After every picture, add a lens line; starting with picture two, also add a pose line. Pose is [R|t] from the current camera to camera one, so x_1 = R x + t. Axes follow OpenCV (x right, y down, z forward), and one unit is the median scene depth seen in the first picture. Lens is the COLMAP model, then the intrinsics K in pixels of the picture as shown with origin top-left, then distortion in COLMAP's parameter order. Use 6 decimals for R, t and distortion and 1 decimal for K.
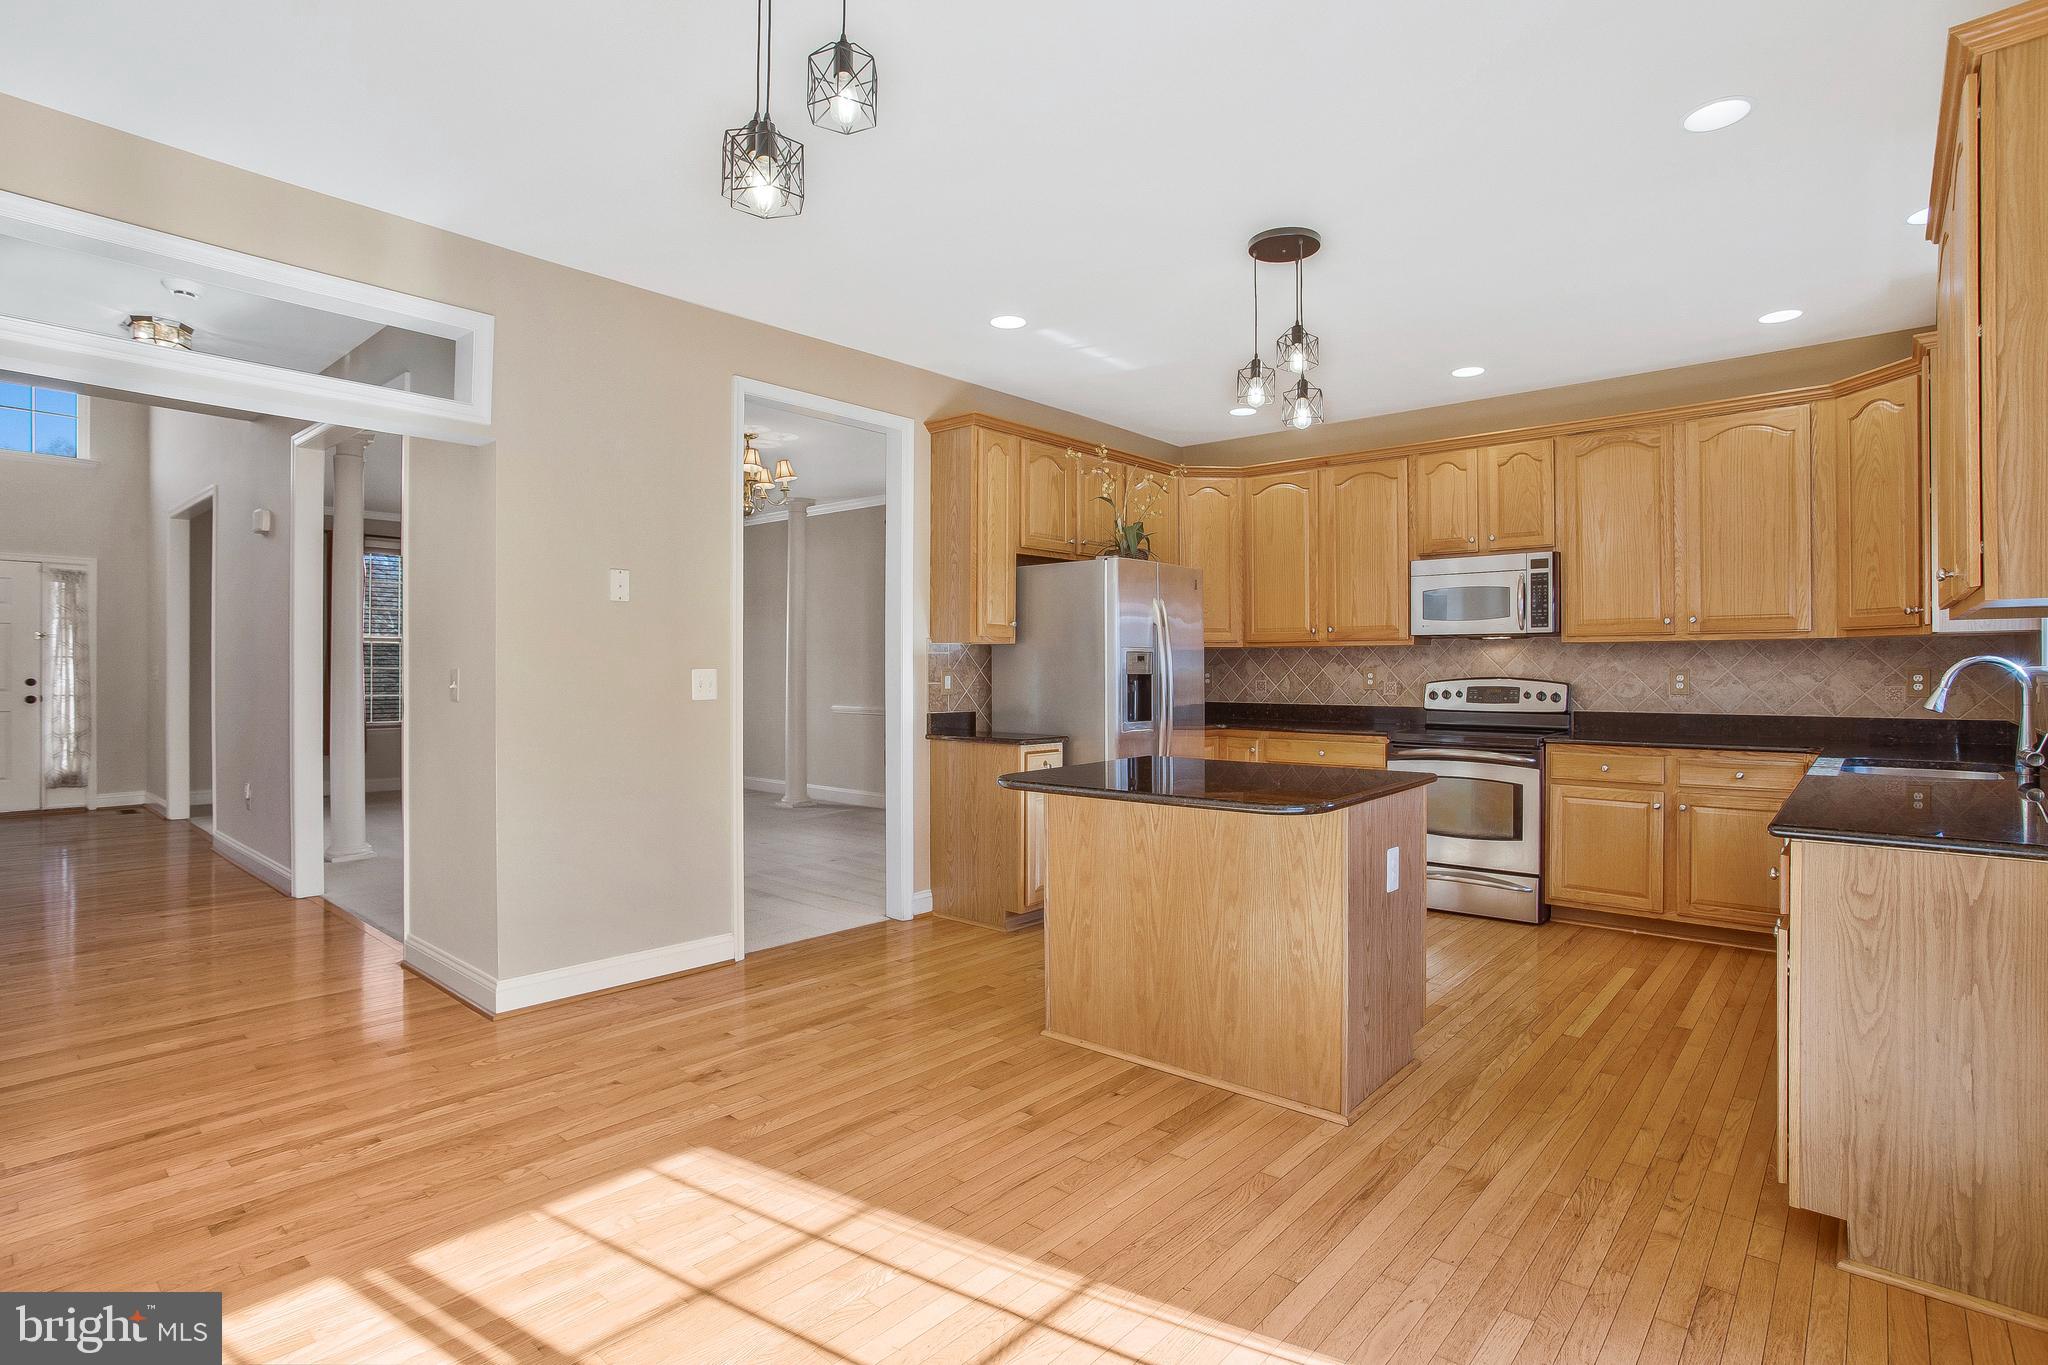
lens RADIAL K [[1005.5, 0, 1077.1], [0, 1005.5, 674.4], [0, 0, 1]] dist [-0.020248, 0.000885]
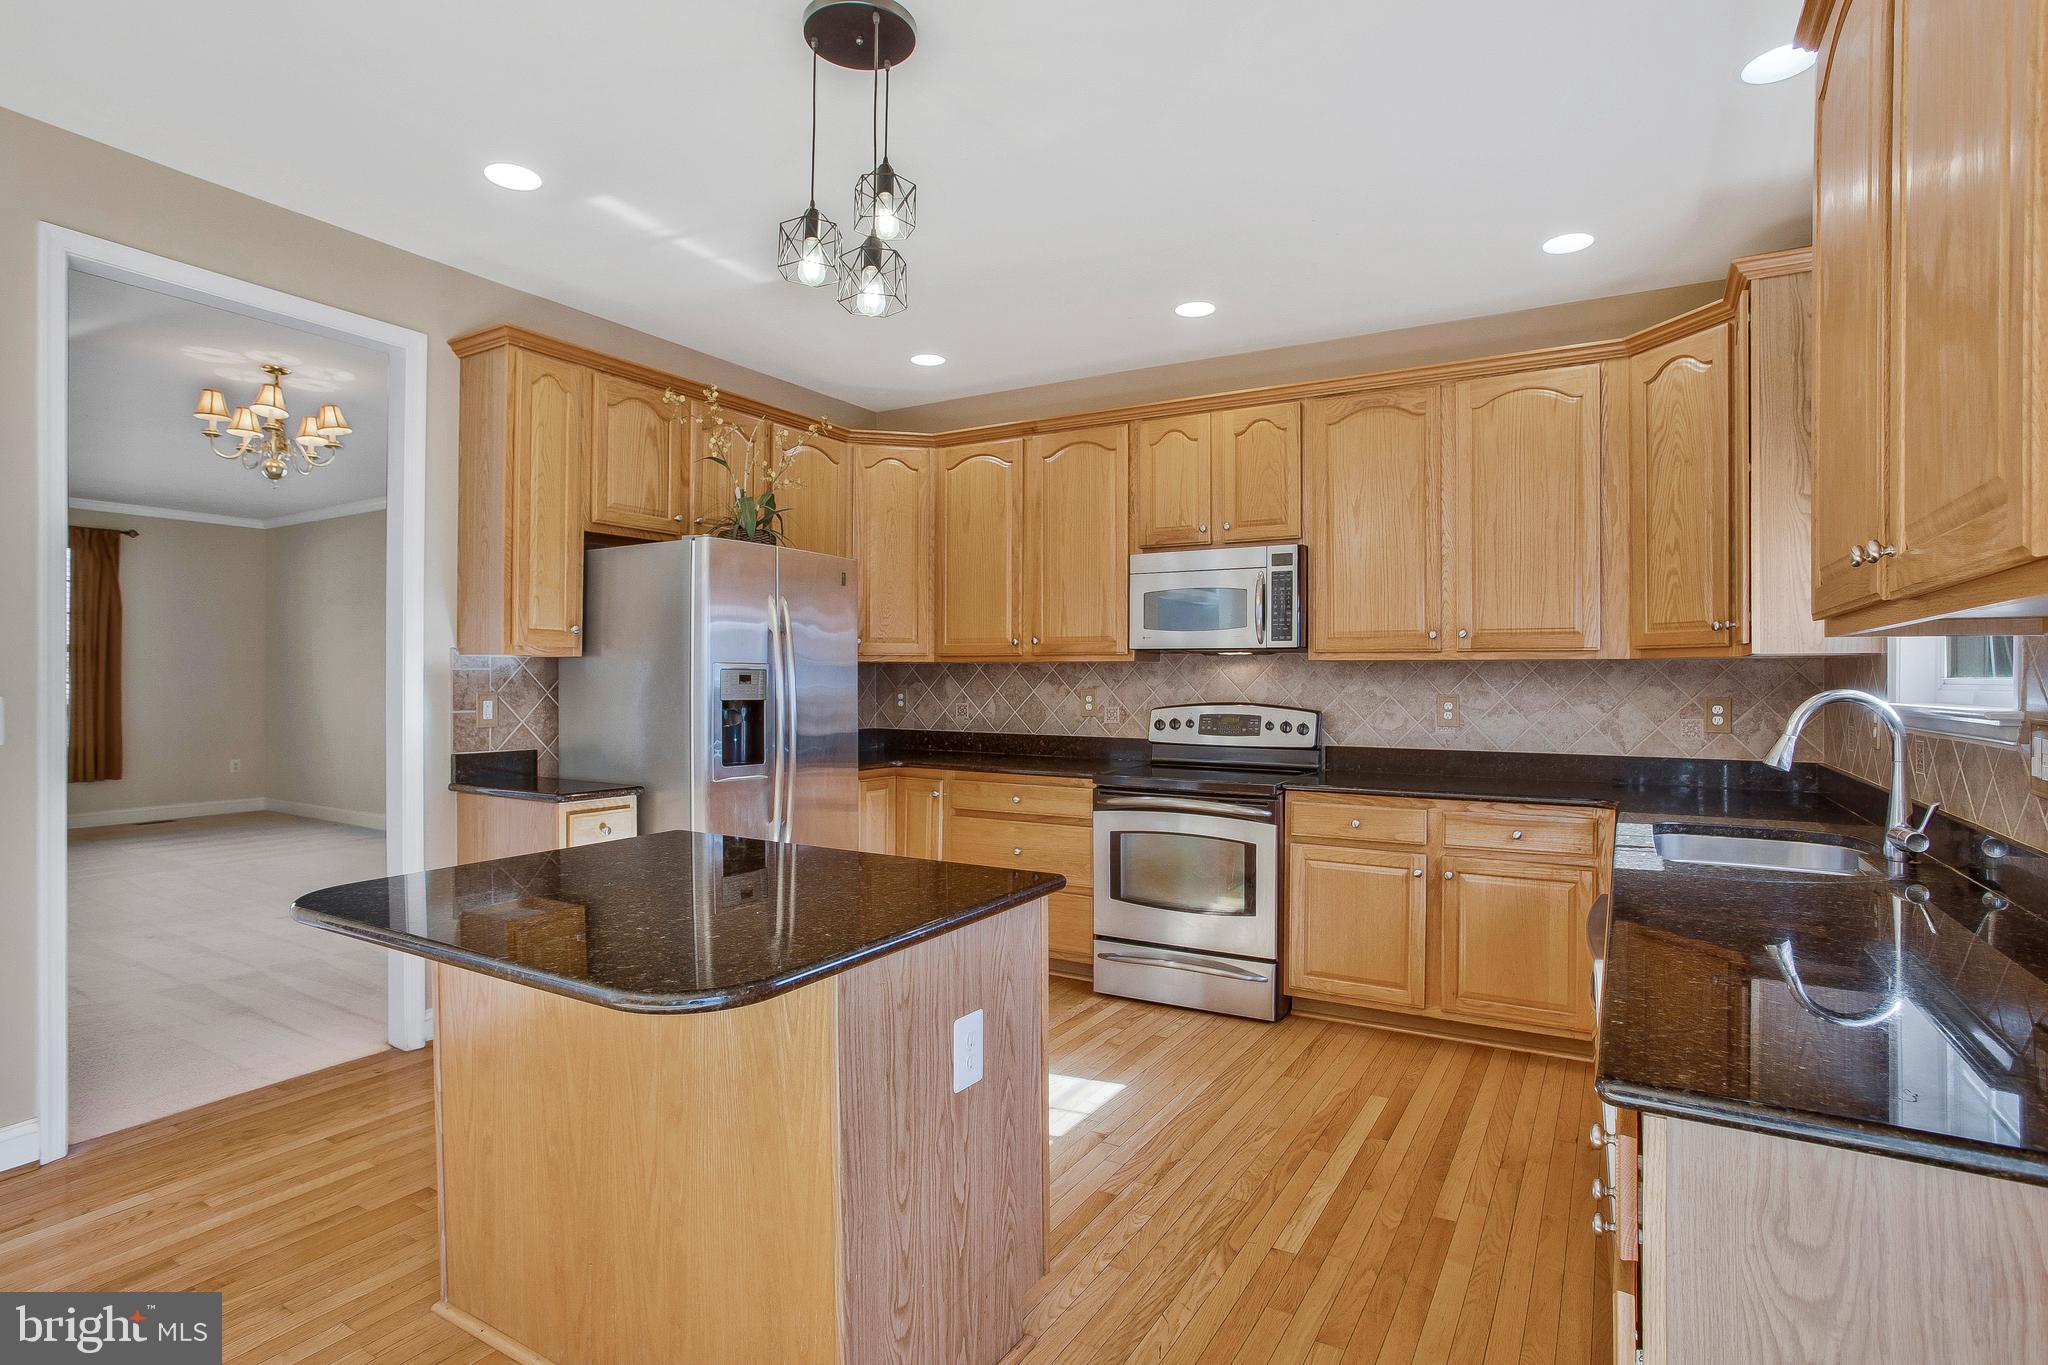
lens RADIAL K [[1055.1, 0, 1026.6], [0, 1055.1, 691.1], [0, 0, 1]] dist [-0.030496, 0.000755]
pose [[0.988084, 0.003304, 0.153880, 0.138985], [-0.004285, 0.999973, 0.006044, -0.011861], [-0.153856, -0.006632, 0.988071, 0.217194]]
